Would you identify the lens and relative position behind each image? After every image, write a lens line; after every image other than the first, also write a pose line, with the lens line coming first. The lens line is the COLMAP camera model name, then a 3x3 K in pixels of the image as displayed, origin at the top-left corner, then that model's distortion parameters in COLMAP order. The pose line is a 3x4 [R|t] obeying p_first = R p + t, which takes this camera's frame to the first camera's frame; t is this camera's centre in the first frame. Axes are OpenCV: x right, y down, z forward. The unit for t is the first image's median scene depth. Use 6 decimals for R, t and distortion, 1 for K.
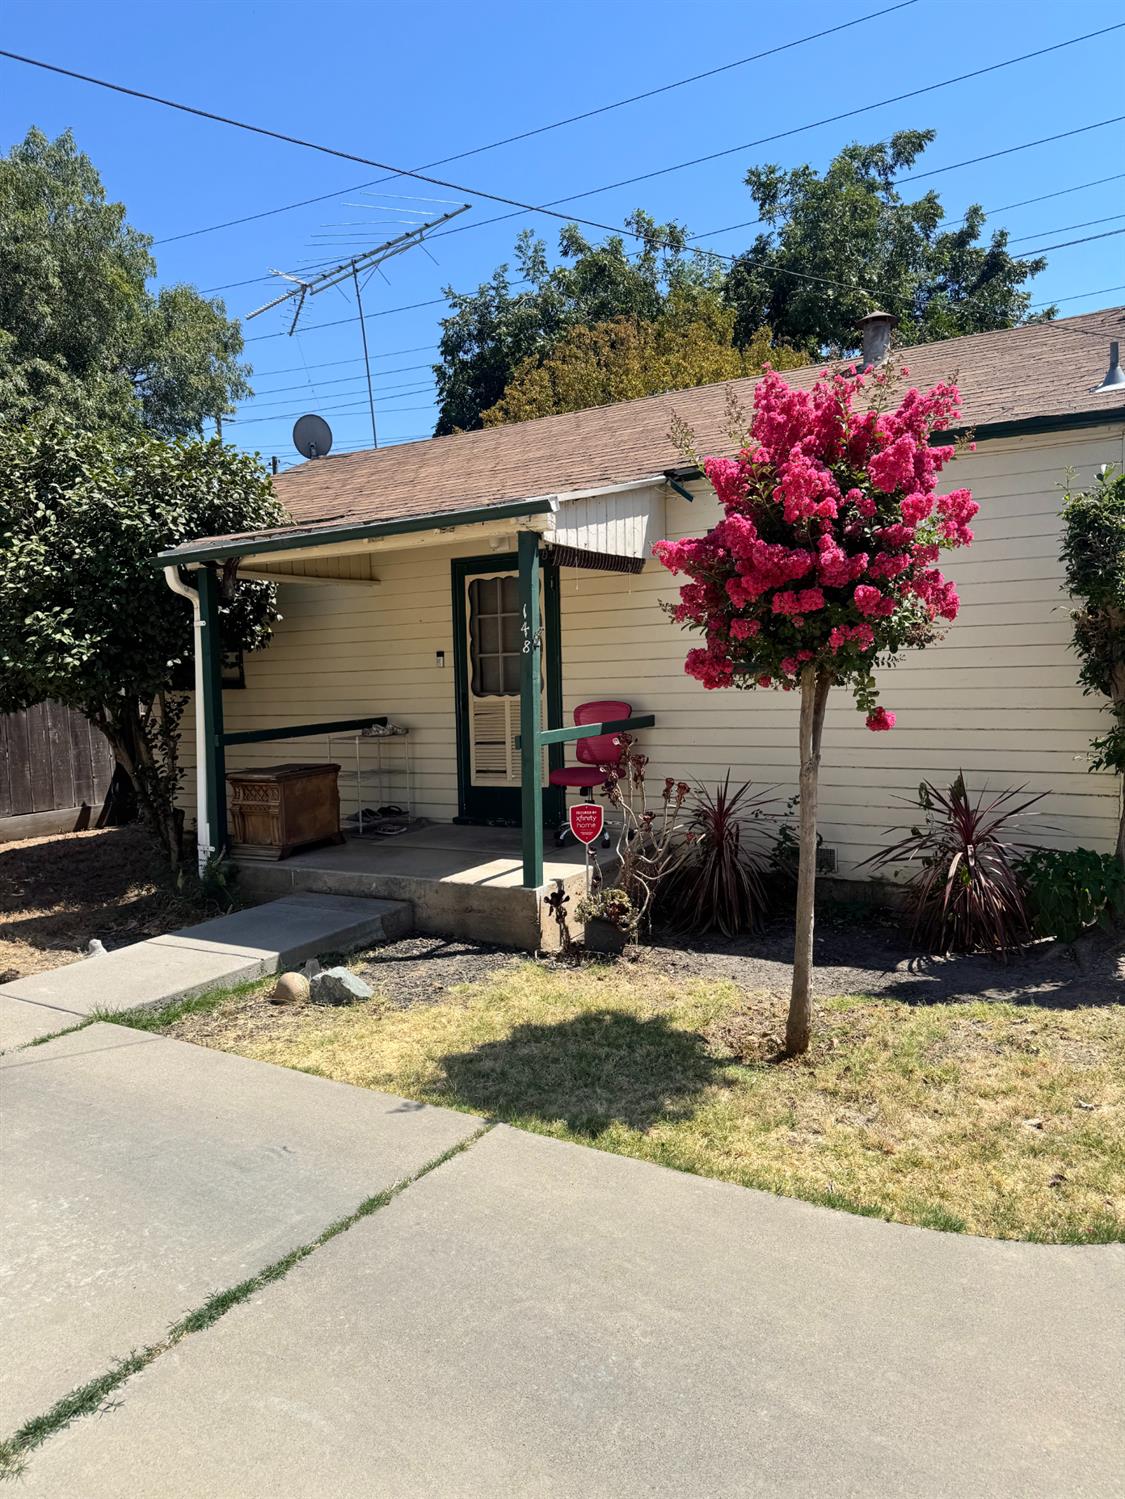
lens RADIAL K [[1047.9, 0, 563.5], [0, 1047.9, 740.4], [0, 0, 1]] dist [0.099669, -0.145586]
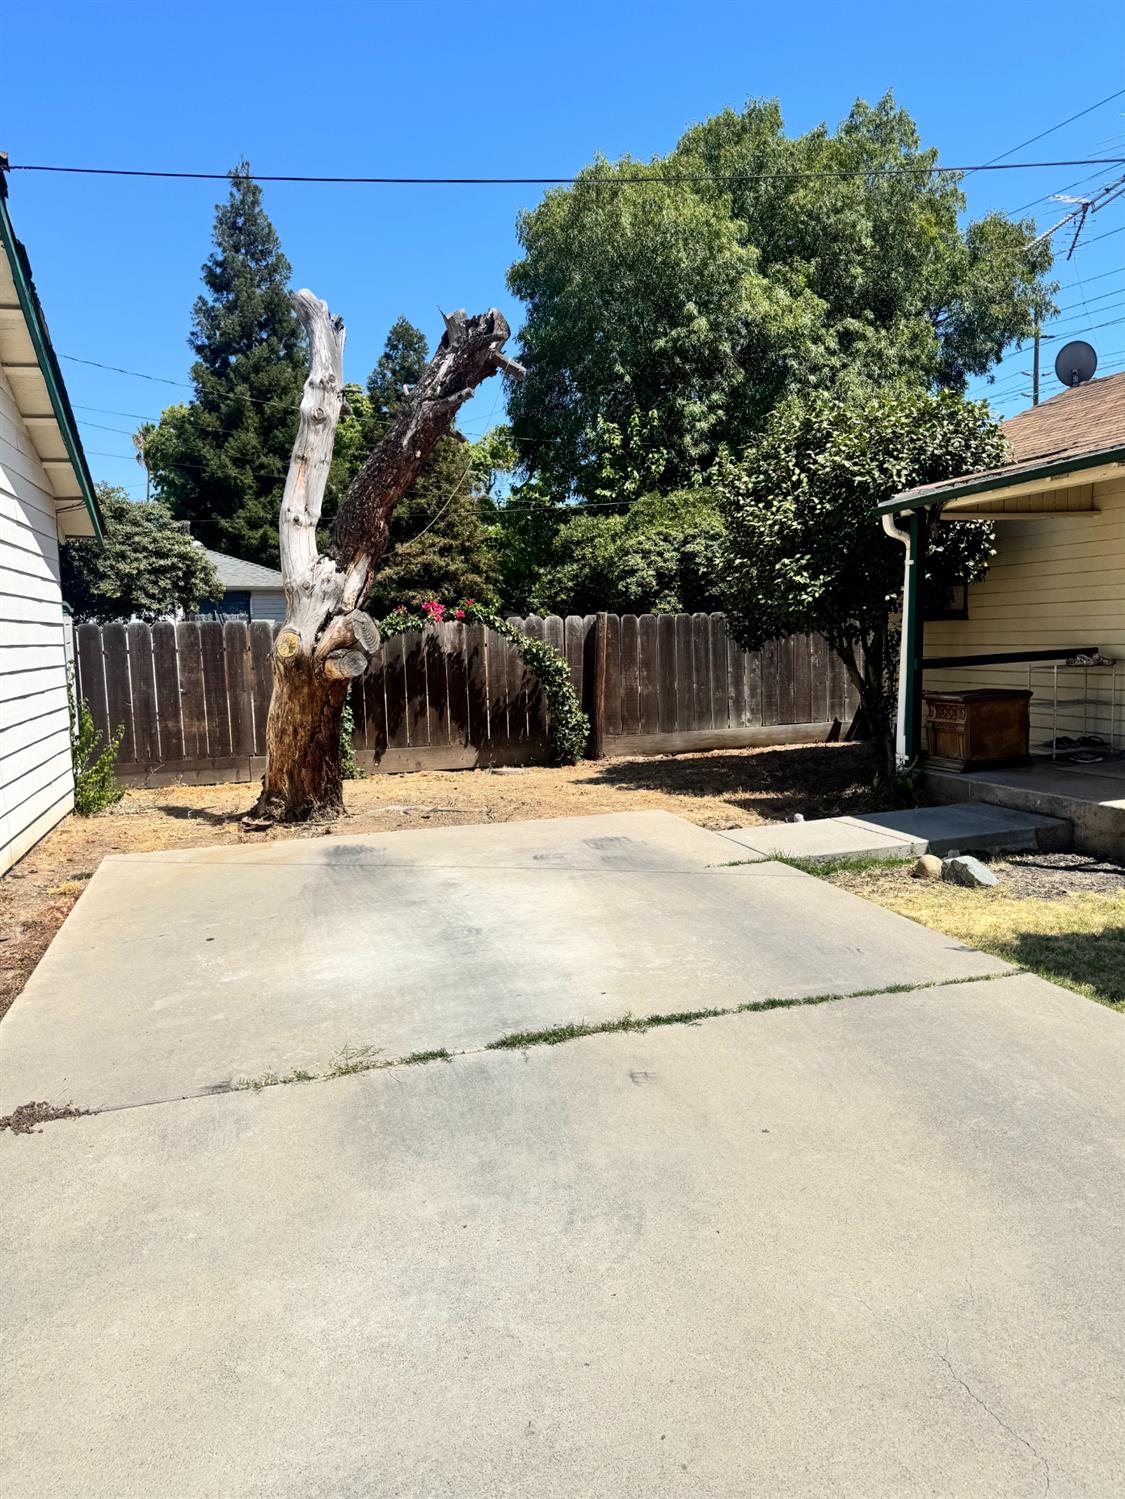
lens RADIAL K [[1047.9, 0, 563.5], [0, 1047.9, 740.4], [0, 0, 1]] dist [0.099669, -0.145586]
pose [[0.752284, 0.078147, -0.654187, 0.137146], [-0.037431, 0.996406, 0.075983, 0.008704], [0.657774, -0.032673, 0.752506, -0.117350]]
